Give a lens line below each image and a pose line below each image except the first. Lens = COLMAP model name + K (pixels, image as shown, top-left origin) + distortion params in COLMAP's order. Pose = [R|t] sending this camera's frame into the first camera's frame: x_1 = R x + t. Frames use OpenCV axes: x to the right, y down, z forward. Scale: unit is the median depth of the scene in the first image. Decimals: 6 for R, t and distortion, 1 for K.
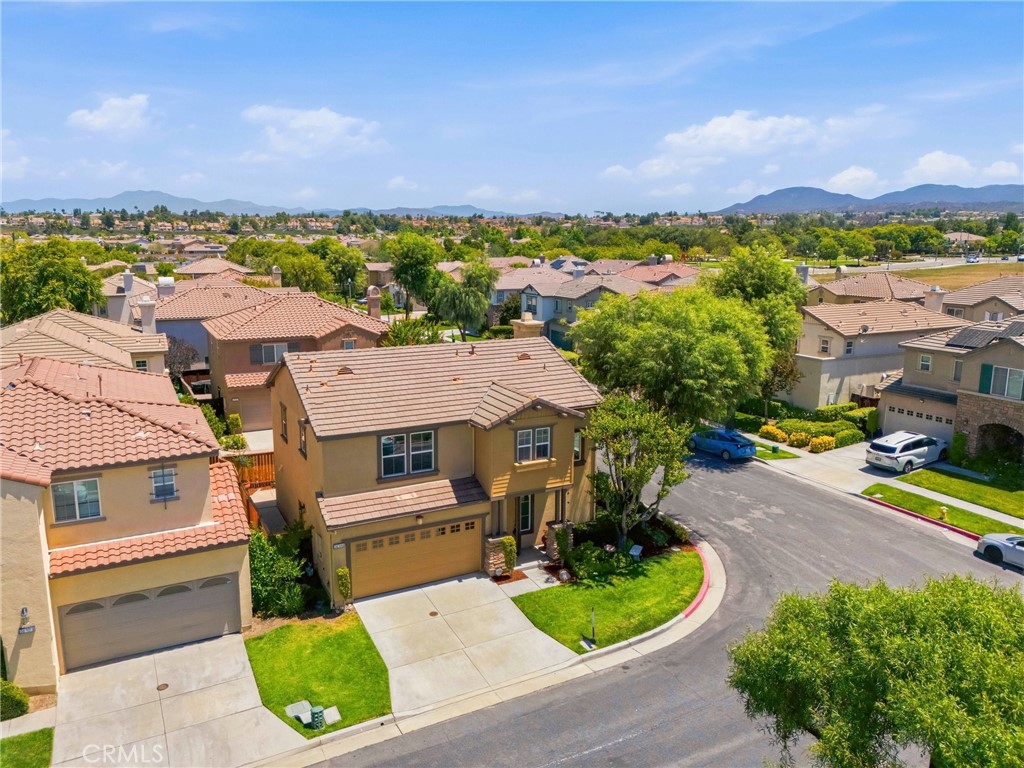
lens RADIAL K [[751.6, 0, 512.0], [0, 751.6, 384.0], [0, 0, 1]] dist [0.069152, -0.064399]
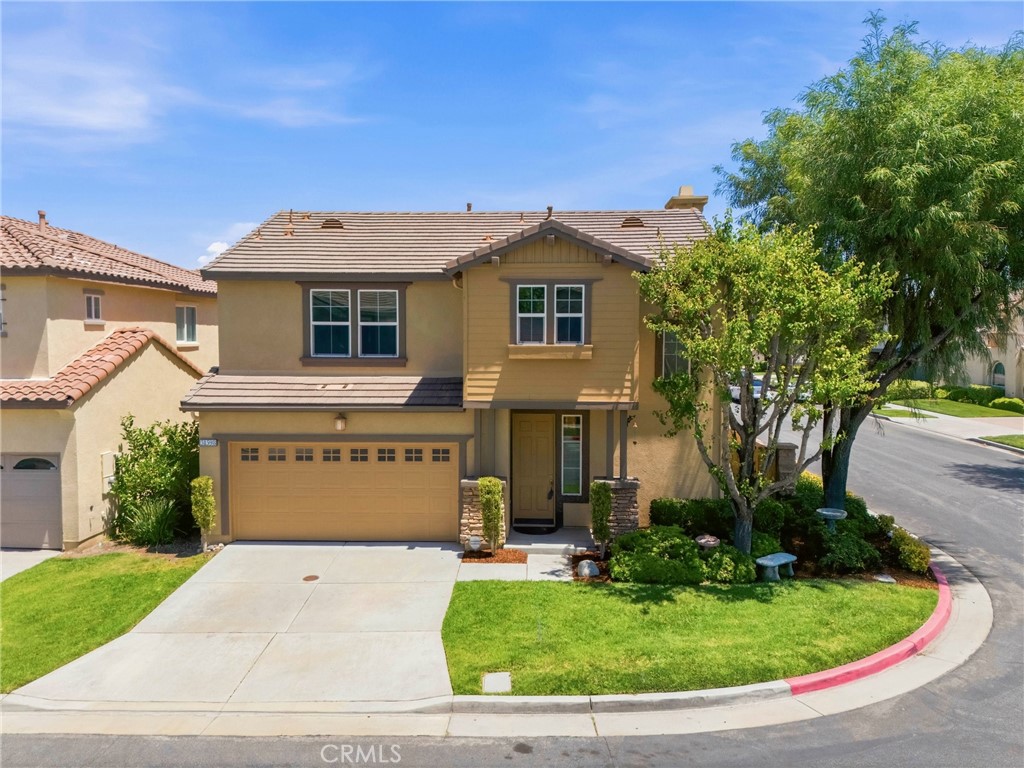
lens RADIAL K [[751.6, 0, 512.0], [0, 751.6, 384.0], [0, 0, 1]] dist [0.069152, -0.064399]
pose [[0.863227, 0.026526, -0.504119, 0.284814], [-0.094301, 0.989513, -0.109409, 0.196093], [0.495930, 0.141984, 0.856676, 0.537133]]
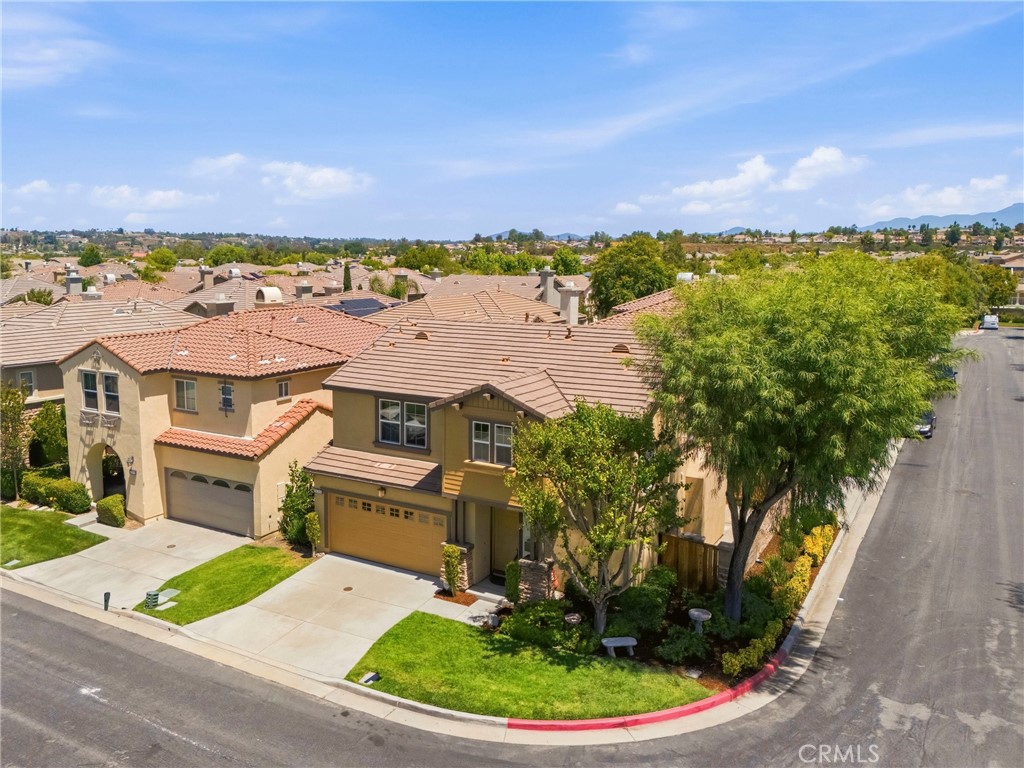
lens RADIAL K [[835.0, 0, 460.6], [0, 835.0, 355.4], [0, 0, 1]] dist [0.078055, -0.092345]
pose [[0.506439, 0.102877, -0.856117, 0.776173], [-0.166641, 0.985817, 0.019886, -0.023448], [0.846021, 0.132593, 0.516400, 0.508721]]
